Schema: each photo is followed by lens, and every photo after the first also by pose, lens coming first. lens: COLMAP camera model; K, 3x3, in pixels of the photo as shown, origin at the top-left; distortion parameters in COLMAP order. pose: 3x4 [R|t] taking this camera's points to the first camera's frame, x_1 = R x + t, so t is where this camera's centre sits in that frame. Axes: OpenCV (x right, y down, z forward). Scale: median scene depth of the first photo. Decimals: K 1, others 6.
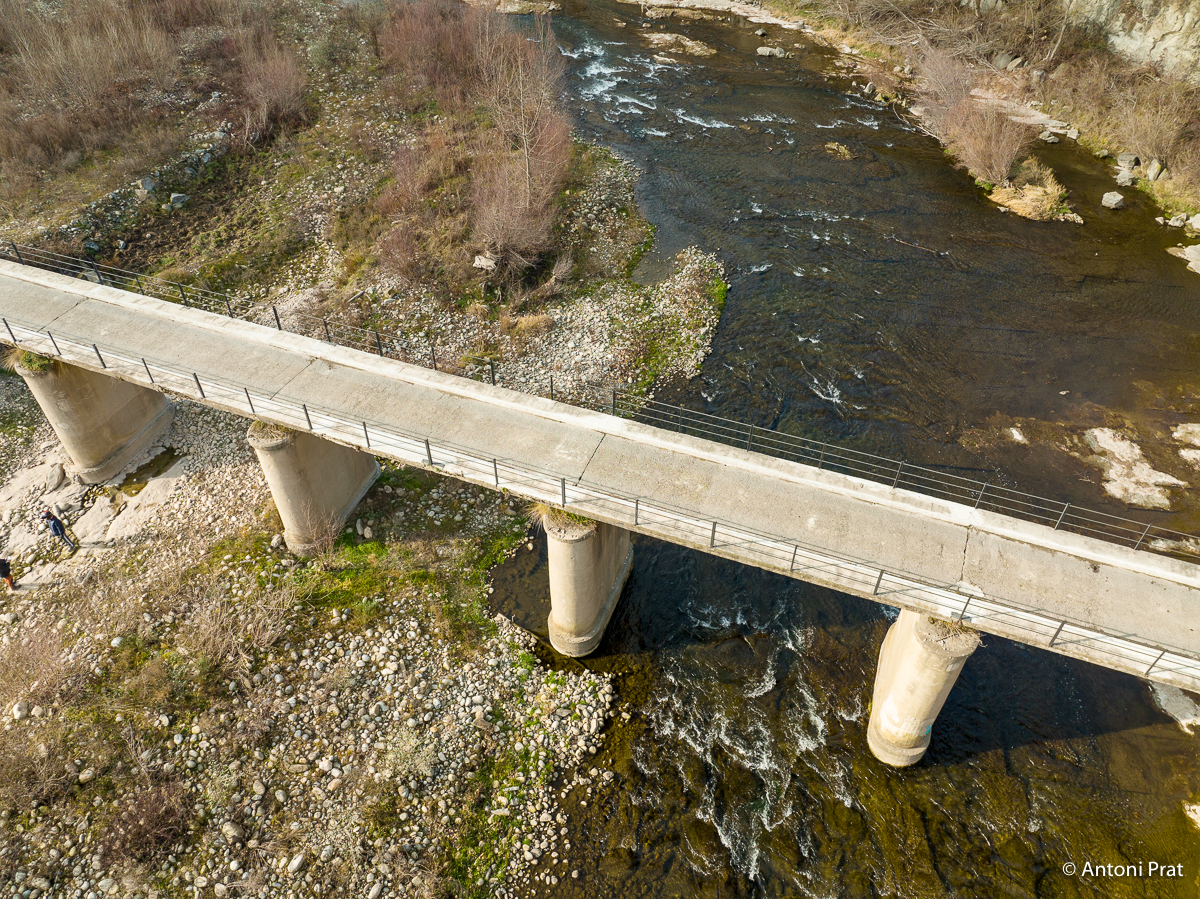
lens RADIAL K [[842.8, 0, 600.3], [0, 842.8, 445.5], [0, 0, 1]] dist [-0.042412, 0.004858]
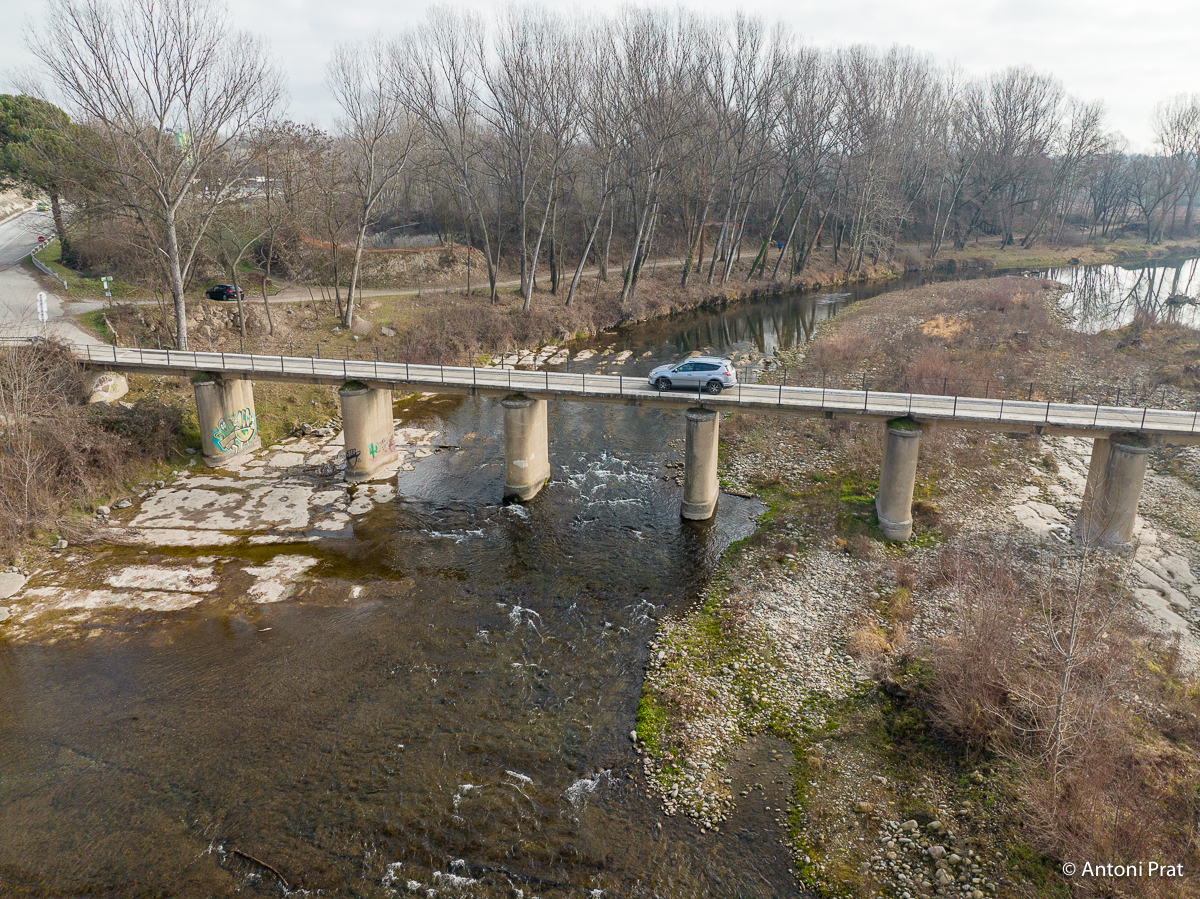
lens RADIAL K [[842.8, 0, 596.3], [0, 842.8, 448.4], [0, 0, 1]] dist [-0.042412, 0.004858]
pose [[-0.993381, 0.043118, -0.106470, 0.304744], [-0.071074, 0.497441, 0.864581, -1.076118], [0.090242, 0.866425, -0.491084, 1.421822]]
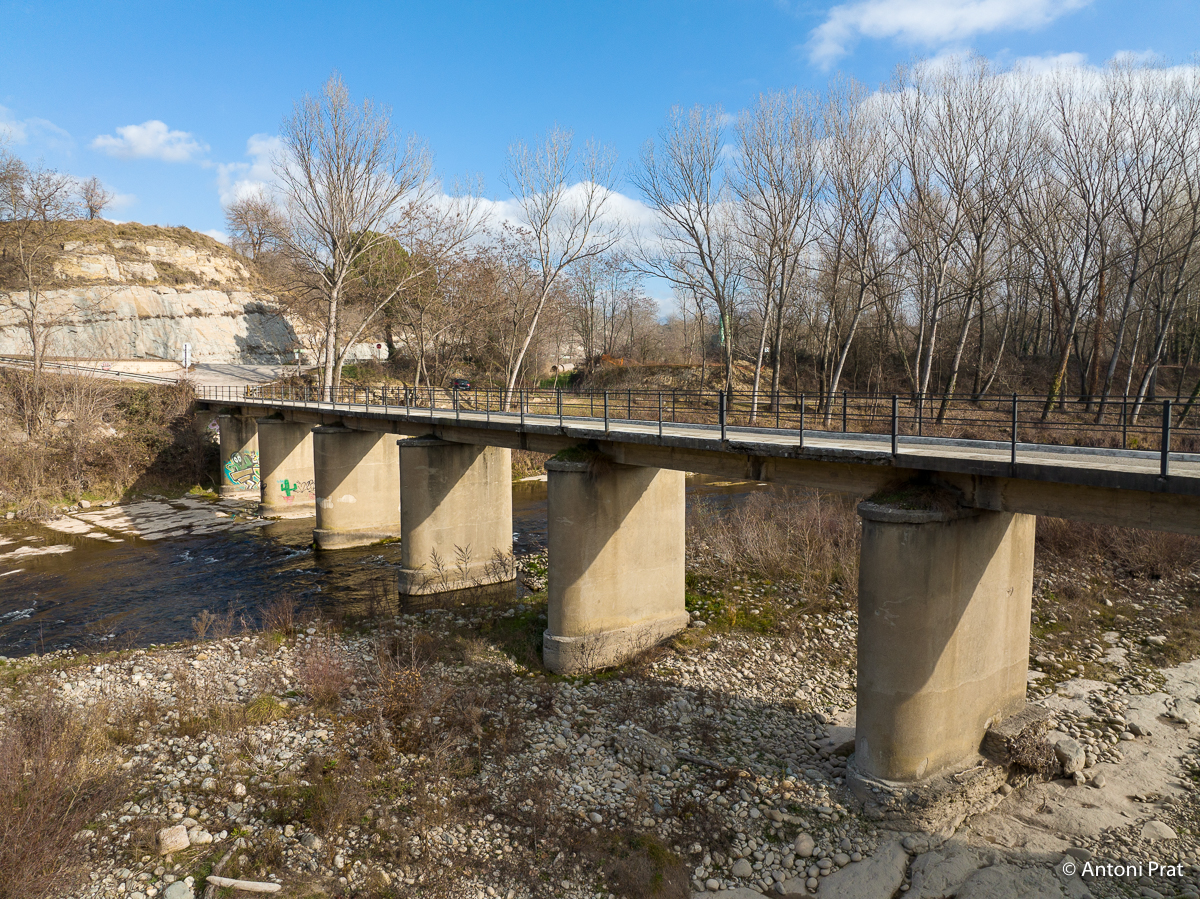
lens RADIAL K [[842.8, 0, 601.4], [0, 842.8, 448.9], [0, 0, 1]] dist [-0.042412, 0.004858]
pose [[-0.846350, -0.033416, 0.531579, -0.644754], [0.366900, 0.686899, 0.627338, -0.488369], [-0.386104, 0.725984, -0.569096, 1.204029]]
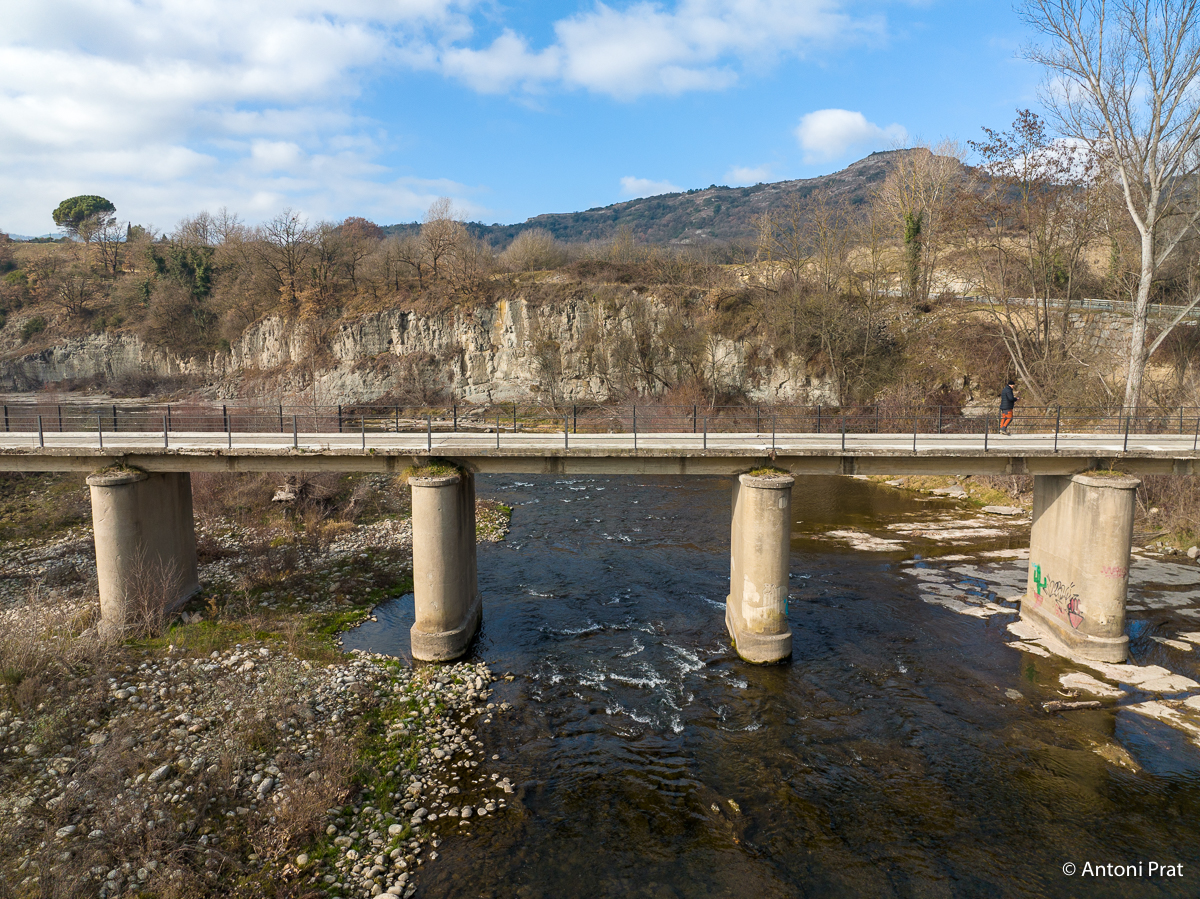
lens RADIAL K [[842.8, 0, 594.4], [0, 842.8, 448.3], [0, 0, 1]] dist [-0.042412, 0.004858]
pose [[0.944889, -0.041350, 0.324770, -0.132792], [0.219353, 0.816374, -0.534245, 0.475882], [-0.243043, 0.576041, 0.780453, 0.052138]]
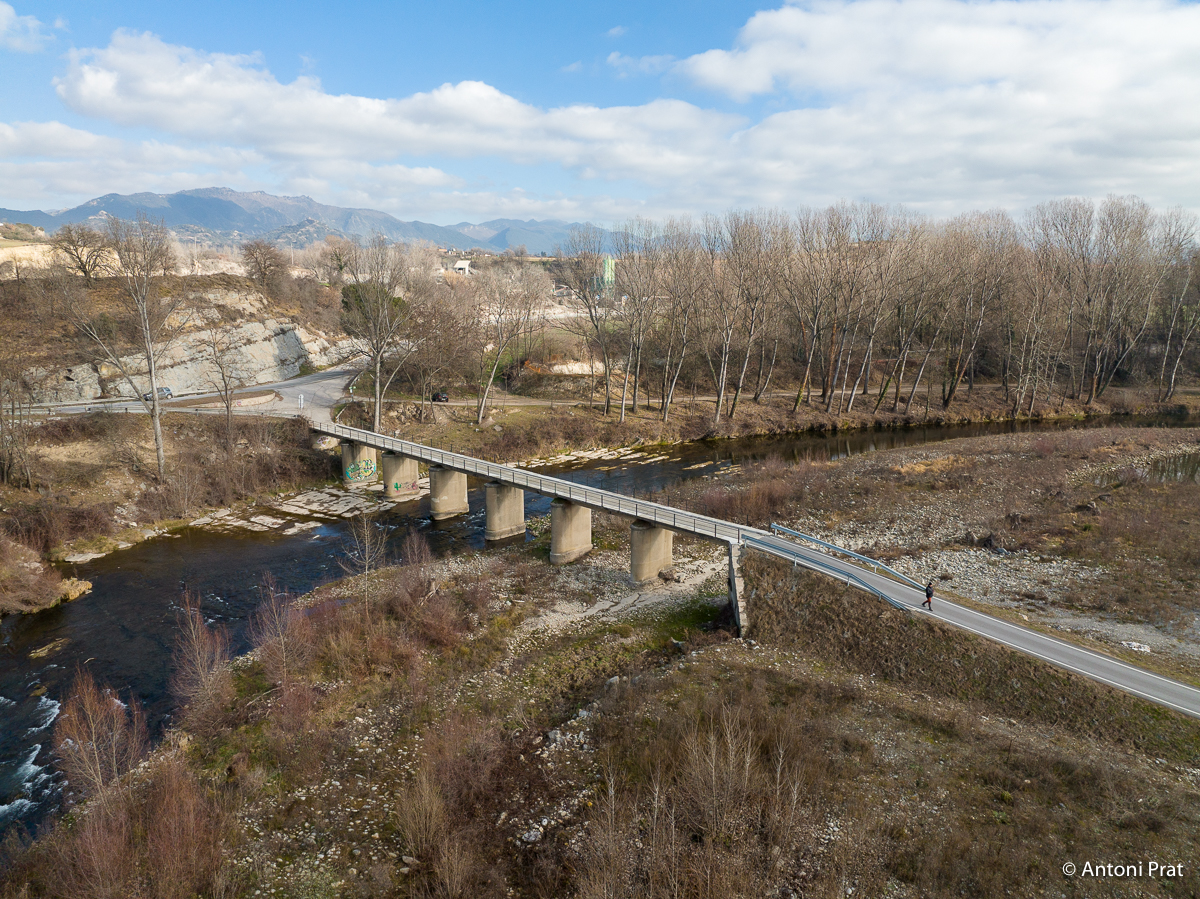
lens RADIAL K [[842.8, 0, 597.6], [0, 842.8, 451.1], [0, 0, 1]] dist [-0.042412, 0.004858]
pose [[-0.908979, -0.072083, 0.410562, -1.285608], [0.288951, 0.600936, 0.745241, -1.809952], [-0.300440, 0.796041, -0.525410, 1.886373]]
